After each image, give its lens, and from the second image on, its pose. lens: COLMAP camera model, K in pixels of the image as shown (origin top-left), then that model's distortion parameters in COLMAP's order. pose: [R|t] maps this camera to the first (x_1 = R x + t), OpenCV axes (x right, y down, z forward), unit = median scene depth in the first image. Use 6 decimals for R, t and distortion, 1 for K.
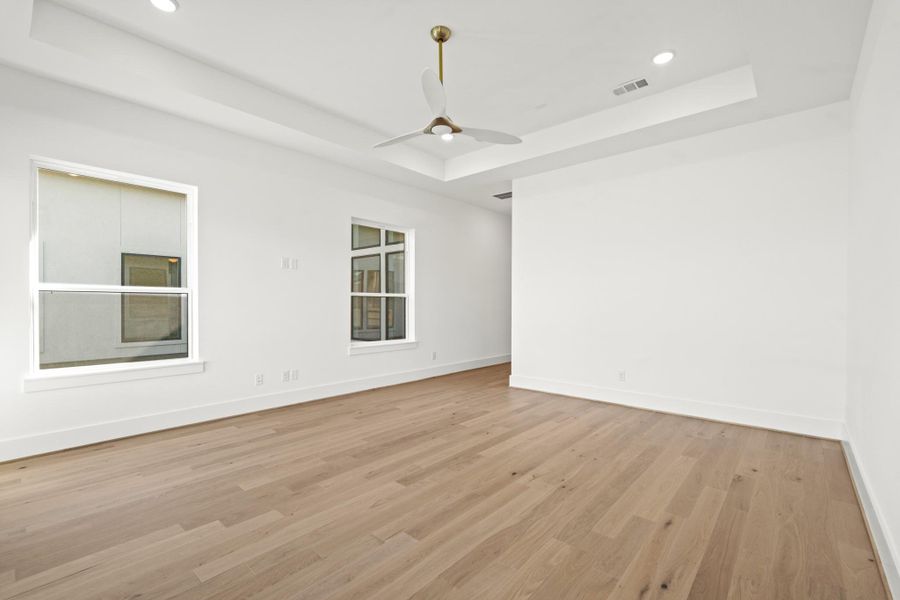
lens RADIAL K [[397.2, 0, 445.8], [0, 397.2, 301.0], [0, 0, 1]] dist [-0.002028, -0.000282]
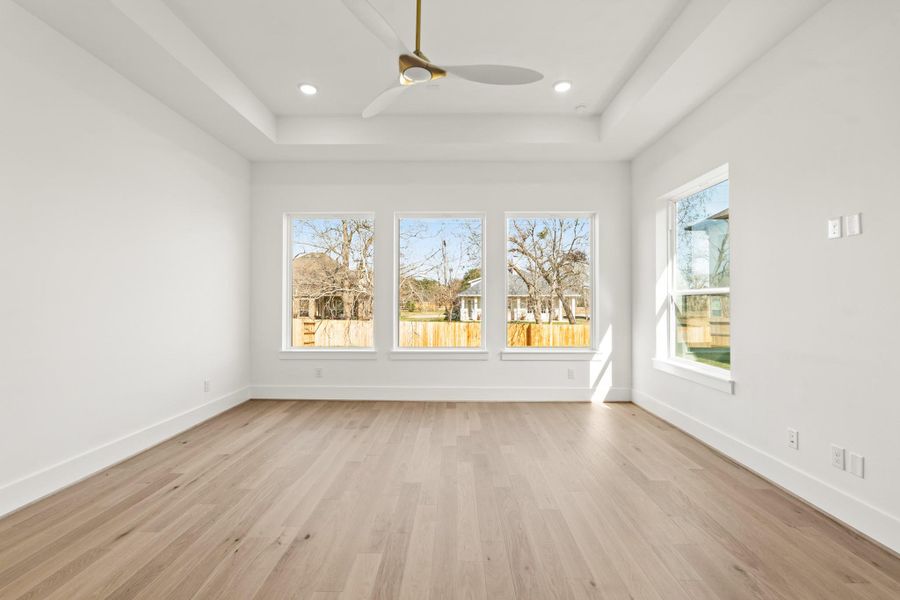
lens RADIAL K [[397.2, 0, 451.6], [0, 397.2, 295.1], [0, 0, 1]] dist [-0.002028, -0.000282]
pose [[-0.751684, -0.012350, -0.659408, 0.448934], [-0.001432, 0.999853, -0.017094, -0.005735], [0.659522, -0.011905, -0.751591, 1.681941]]
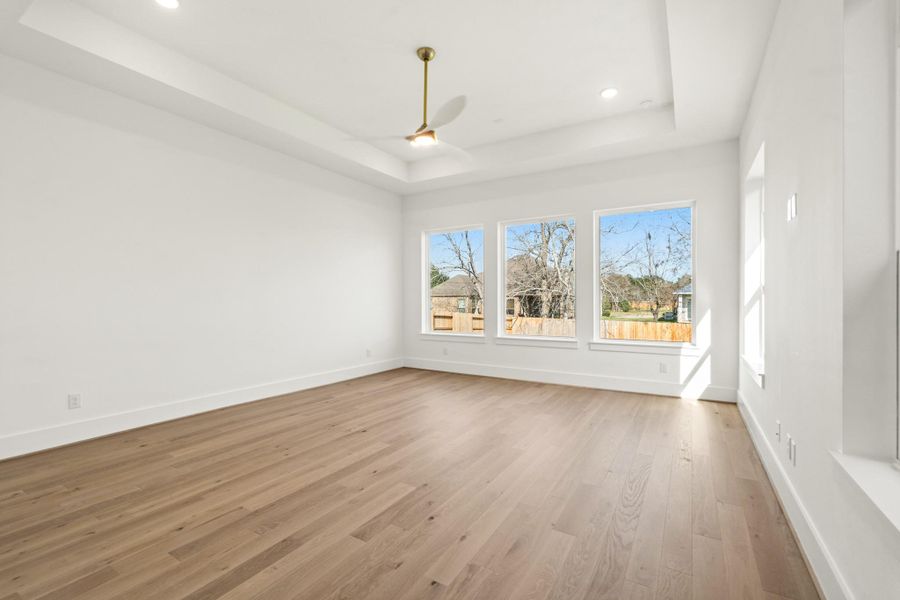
lens RADIAL K [[397.2, 0, 452.7], [0, 397.2, 299.1], [0, 0, 1]] dist [-0.002028, -0.000282]
pose [[-0.981986, -0.000162, -0.188954, 0.129765], [0.001056, 0.999979, -0.006349, 0.021395], [0.188951, -0.006434, -0.981965, 2.218264]]
